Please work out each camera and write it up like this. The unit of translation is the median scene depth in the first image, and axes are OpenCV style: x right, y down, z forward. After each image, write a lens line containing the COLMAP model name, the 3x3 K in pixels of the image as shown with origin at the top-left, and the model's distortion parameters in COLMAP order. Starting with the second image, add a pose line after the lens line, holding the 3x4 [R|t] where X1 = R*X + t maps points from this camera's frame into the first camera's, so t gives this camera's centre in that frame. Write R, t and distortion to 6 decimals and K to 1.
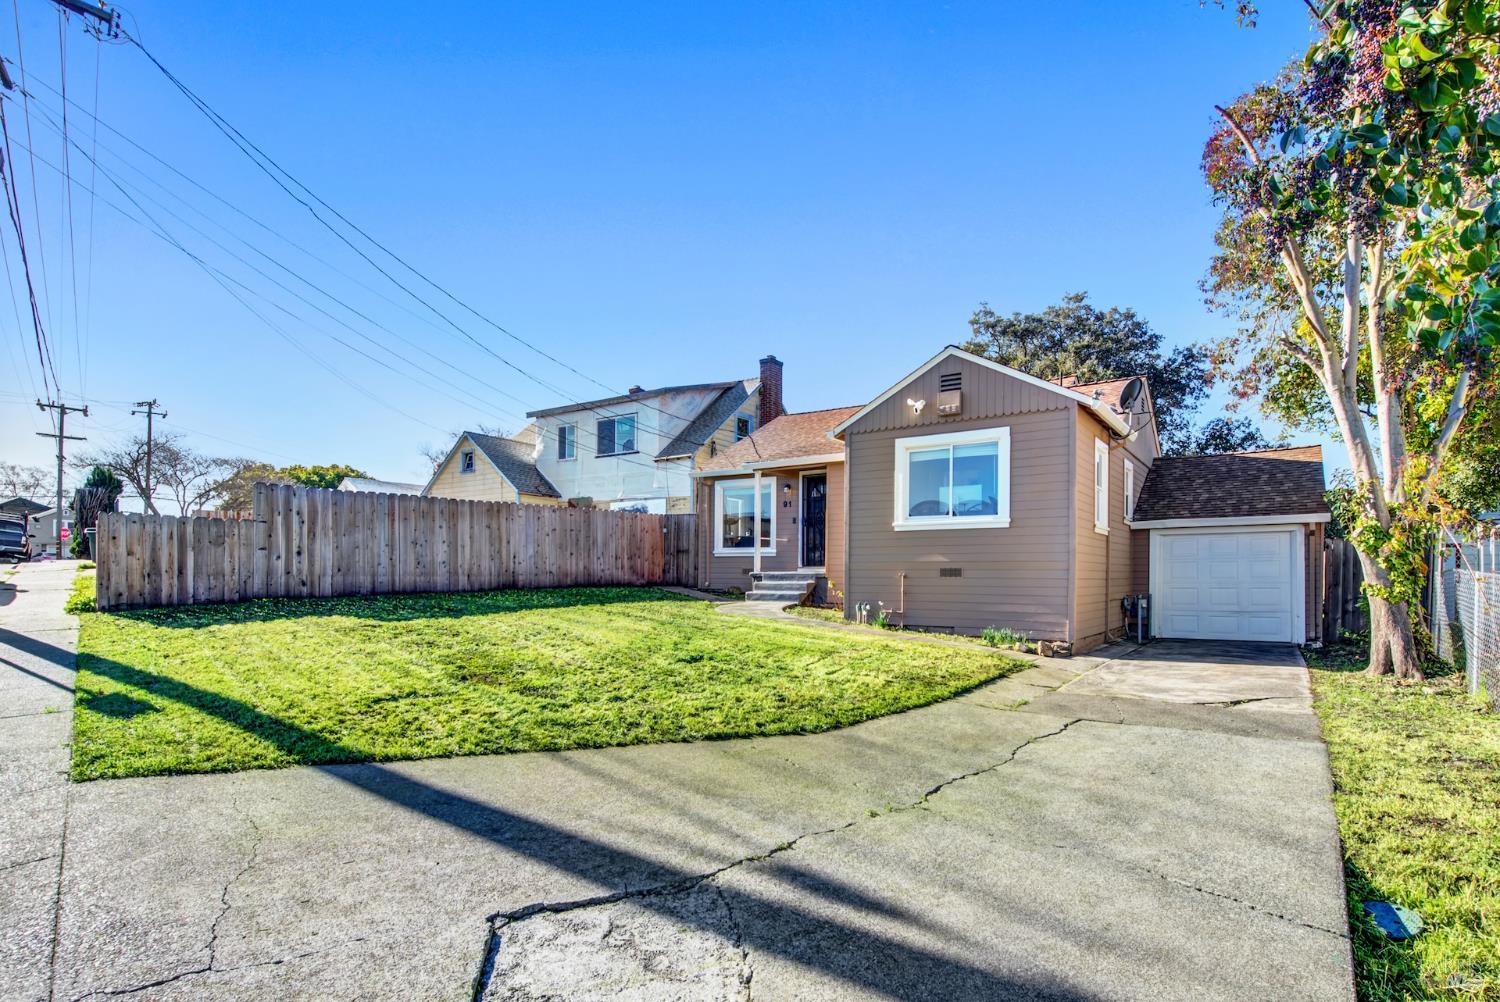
lens RADIAL K [[760.9, 0, 749.2], [0, 760.9, 572.9], [0, 0, 1]] dist [-0.000447, 0.000312]
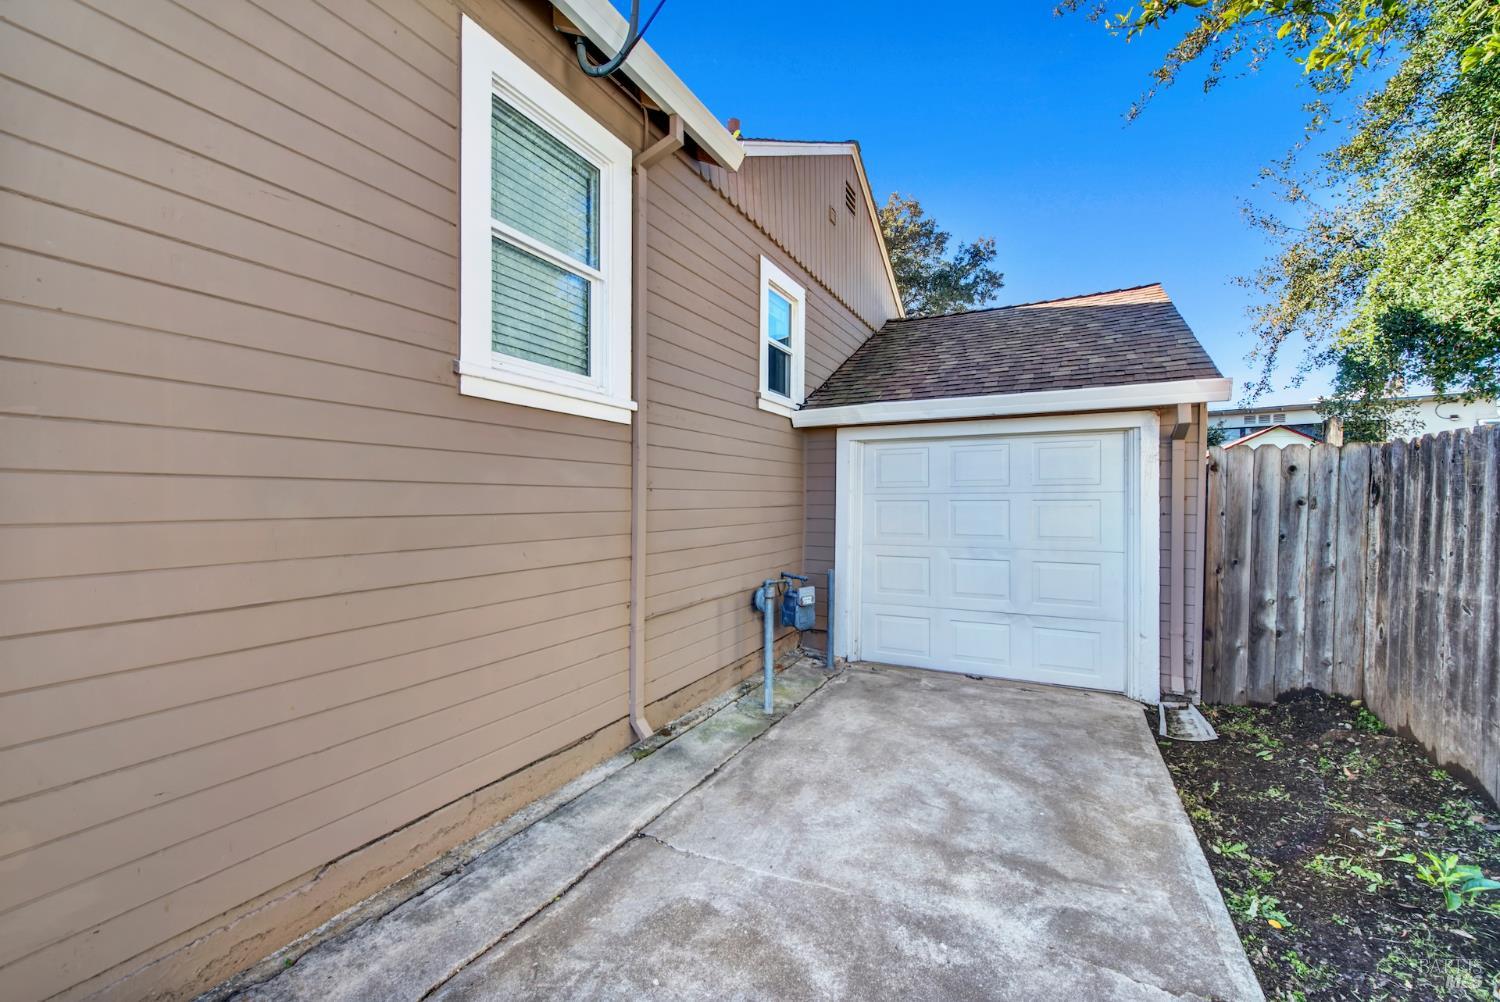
lens RADIAL K [[613.9, 0, 750.0], [0, 613.9, 499.0], [0, 0, 1]] dist [0.002984, -0.002559]
pose [[0.990377, 0.002065, 0.138381, 0.441728], [-0.002703, 0.999987, 0.004422, -0.017004], [-0.138370, -0.004753, 0.990369, 0.665745]]
